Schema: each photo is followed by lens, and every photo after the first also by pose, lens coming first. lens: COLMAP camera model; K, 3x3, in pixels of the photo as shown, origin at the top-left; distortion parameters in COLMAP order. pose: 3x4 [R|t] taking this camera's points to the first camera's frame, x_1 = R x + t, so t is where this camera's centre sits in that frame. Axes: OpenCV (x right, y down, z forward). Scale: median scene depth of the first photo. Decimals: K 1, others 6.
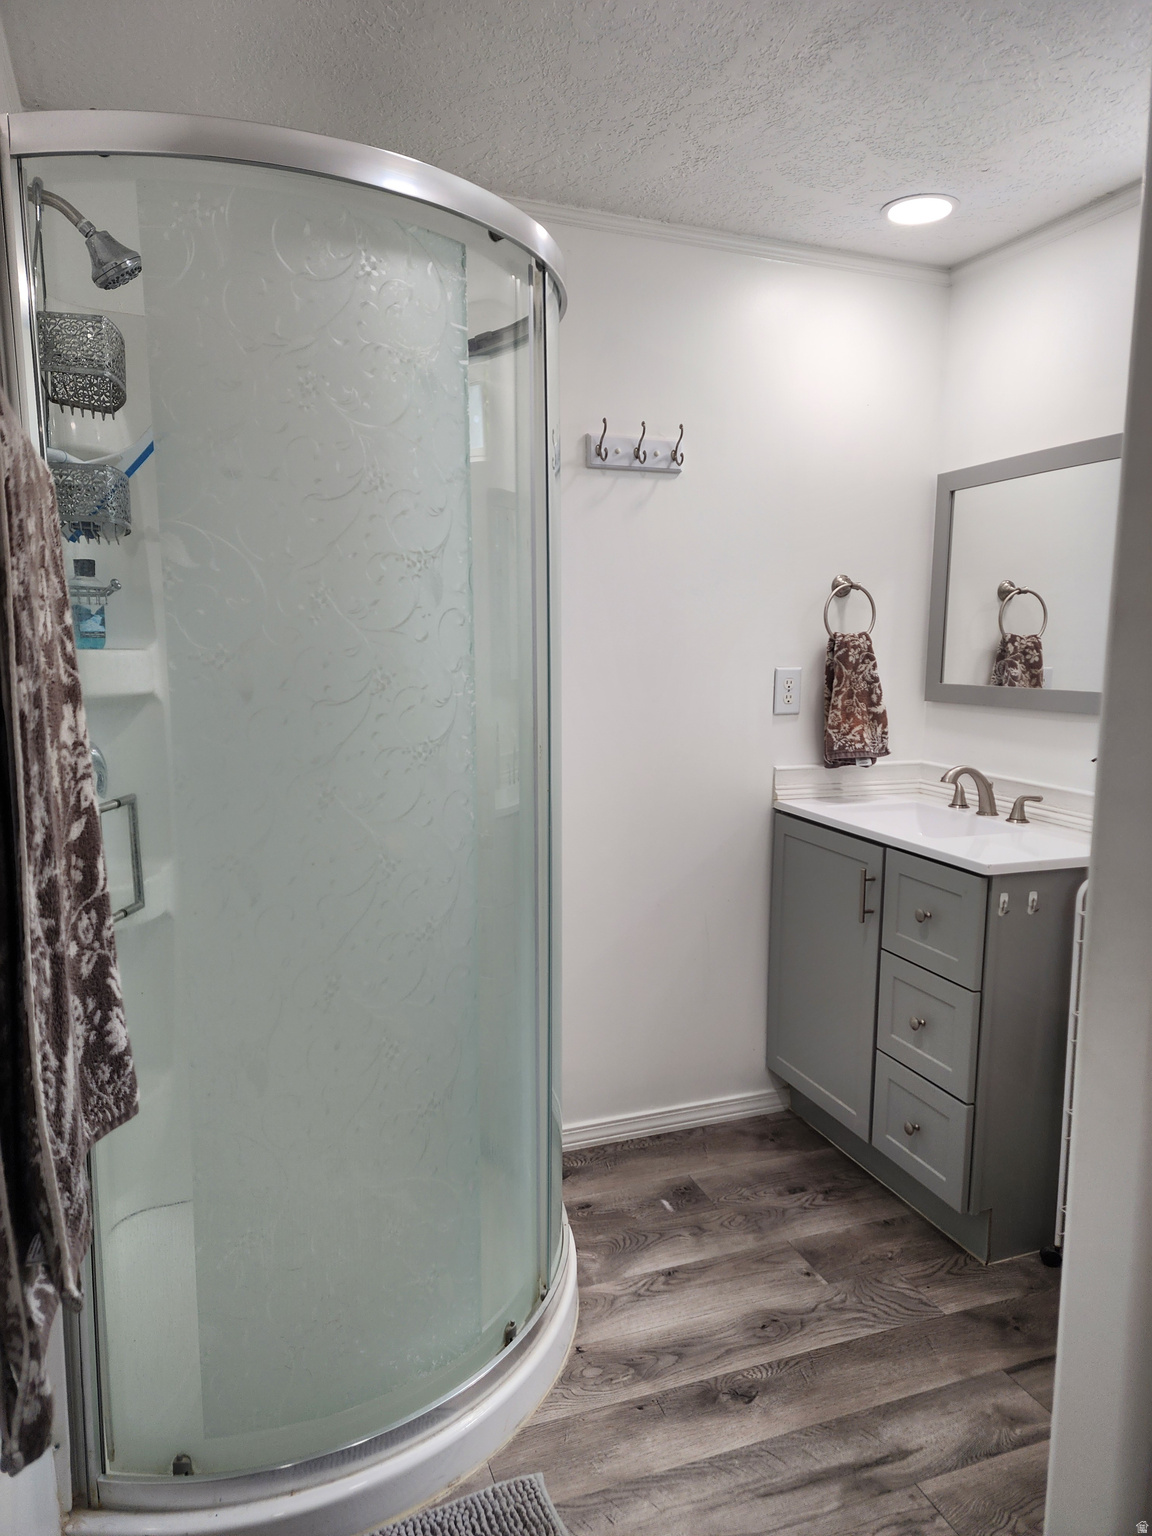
lens RADIAL K [[1030.1, 0, 568.2], [0, 1030.1, 771.4], [0, 0, 1]] dist [0.083805, -0.076040]
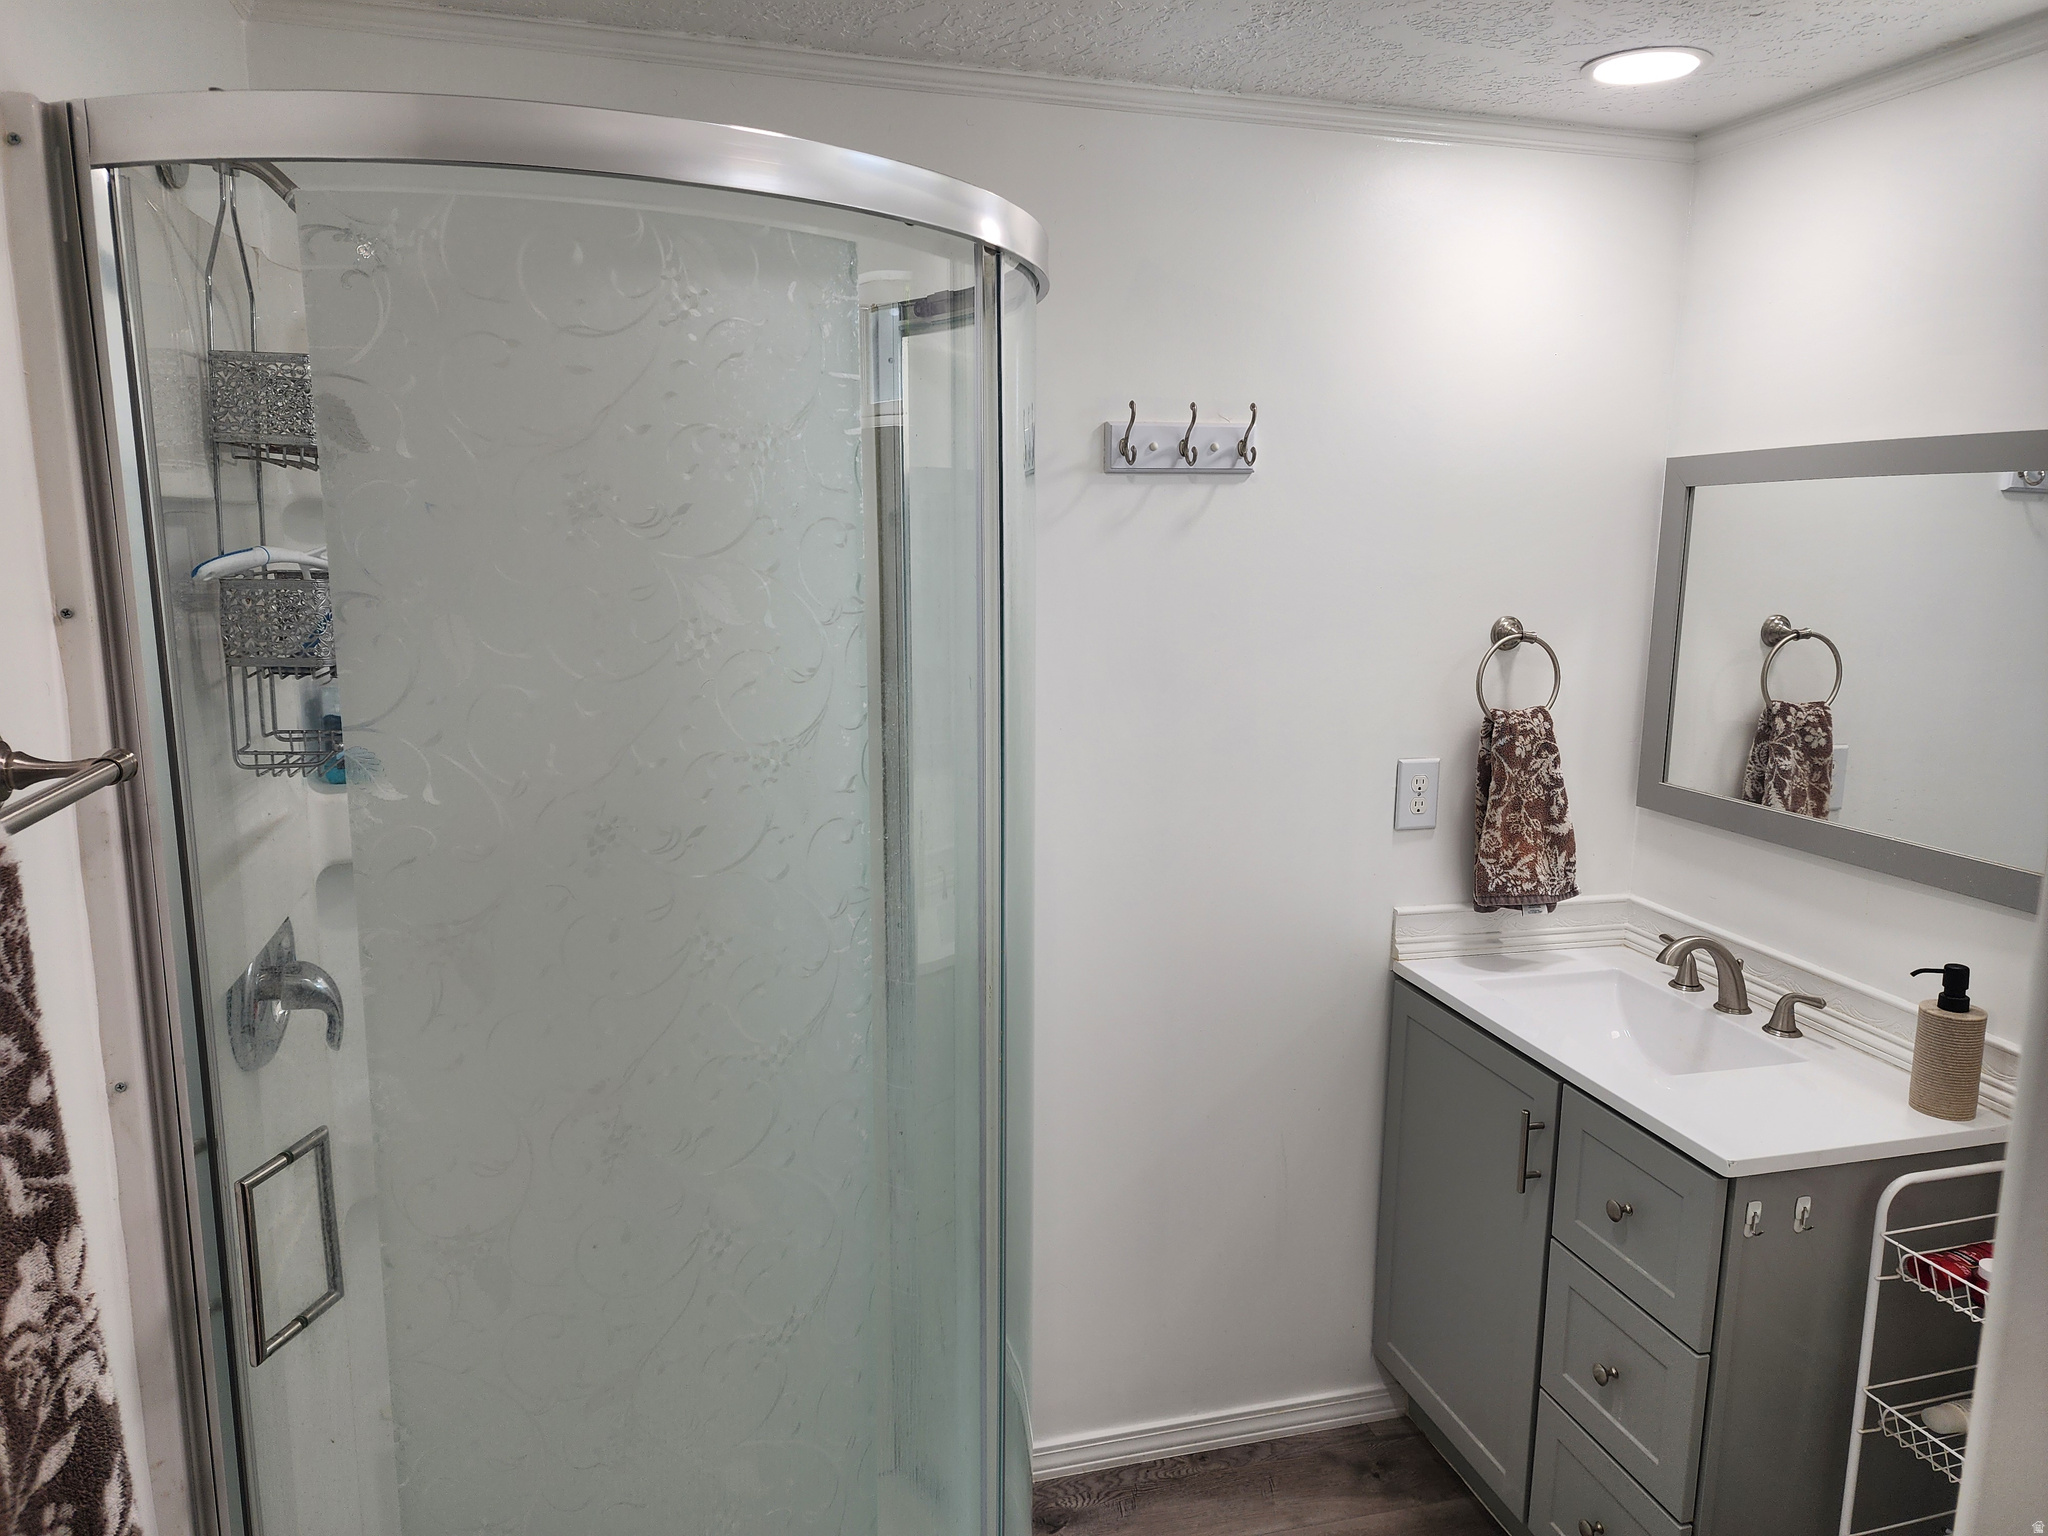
lens RADIAL K [[1373.4, 0, 1008.0], [0, 1373.4, 751.1], [0, 0, 1]] dist [0.083805, -0.076040]
pose [[0.994528, 0.019427, -0.102653, 0.048430], [-0.015952, 0.999275, 0.034574, -0.141850], [0.103250, -0.032747, 0.994116, 0.115068]]
